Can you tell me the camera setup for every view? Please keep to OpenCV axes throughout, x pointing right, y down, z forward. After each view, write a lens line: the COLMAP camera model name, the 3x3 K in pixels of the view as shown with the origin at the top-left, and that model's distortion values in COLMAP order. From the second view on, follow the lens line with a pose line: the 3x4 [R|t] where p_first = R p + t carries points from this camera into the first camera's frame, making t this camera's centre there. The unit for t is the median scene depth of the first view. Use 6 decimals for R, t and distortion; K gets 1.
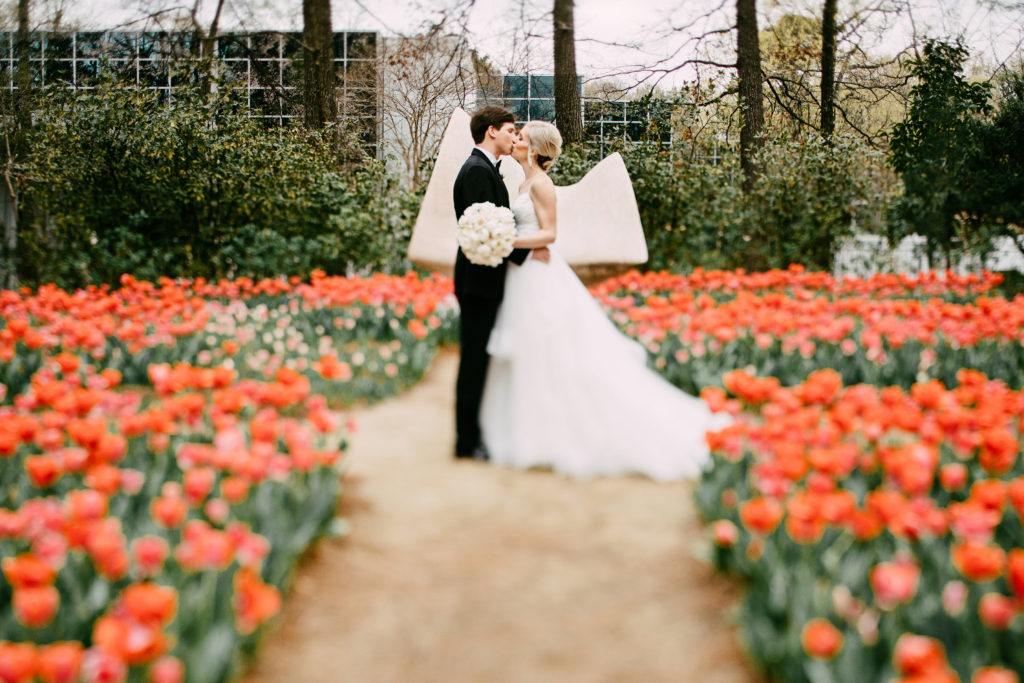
lens RADIAL K [[1271.1, 0, 518.2], [0, 1271.1, 347.4], [0, 0, 1]] dist [-0.081106, 0.000000]
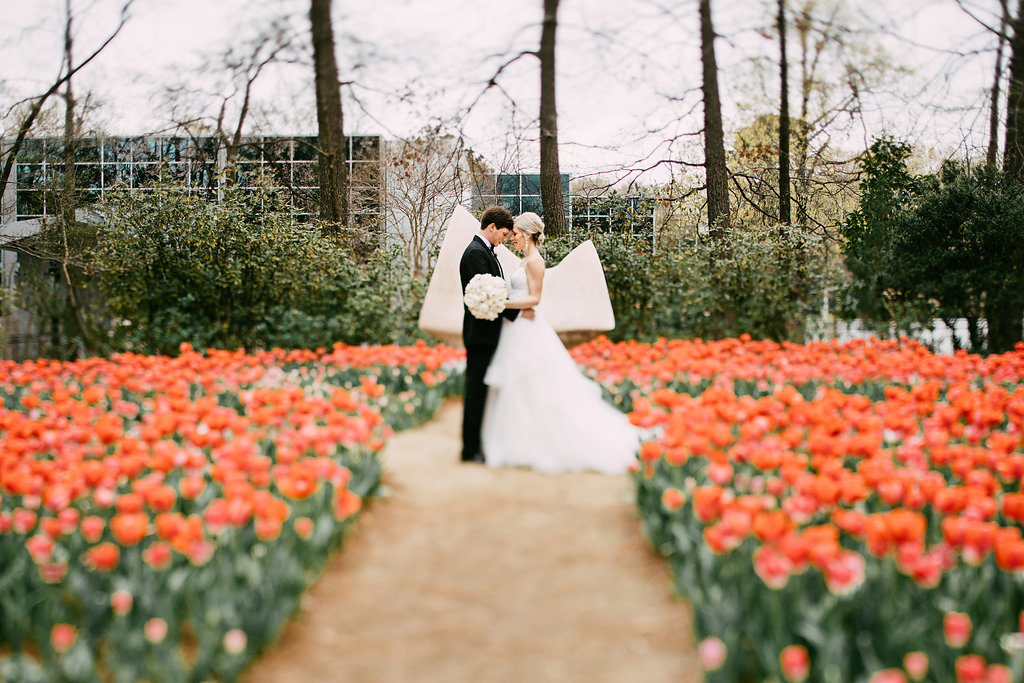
lens RADIAL K [[1271.1, 0, 505.0], [0, 1271.1, 373.2], [0, 0, 1]] dist [-0.081106, 0.000000]
pose [[0.999948, -0.008256, -0.006030, 0.002215], [0.007924, 0.998556, -0.053128, 0.028103], [0.006460, 0.053077, 0.998570, -0.158038]]
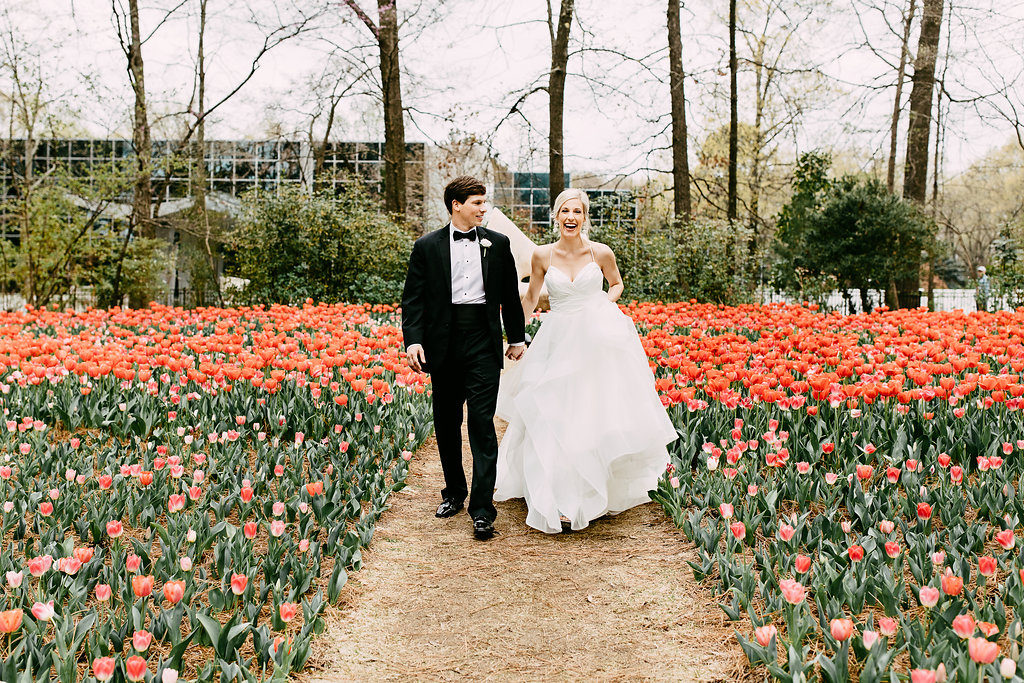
lens RADIAL K [[1017.5, 0, 503.7], [0, 1017.5, 341.5], [0, 0, 1]] dist [-0.097609, 0.000000]
pose [[0.999809, 0.008142, -0.017740, -0.005514], [-0.008849, 0.999155, -0.040147, 0.040503], [0.017398, 0.040296, 0.999036, -0.284203]]
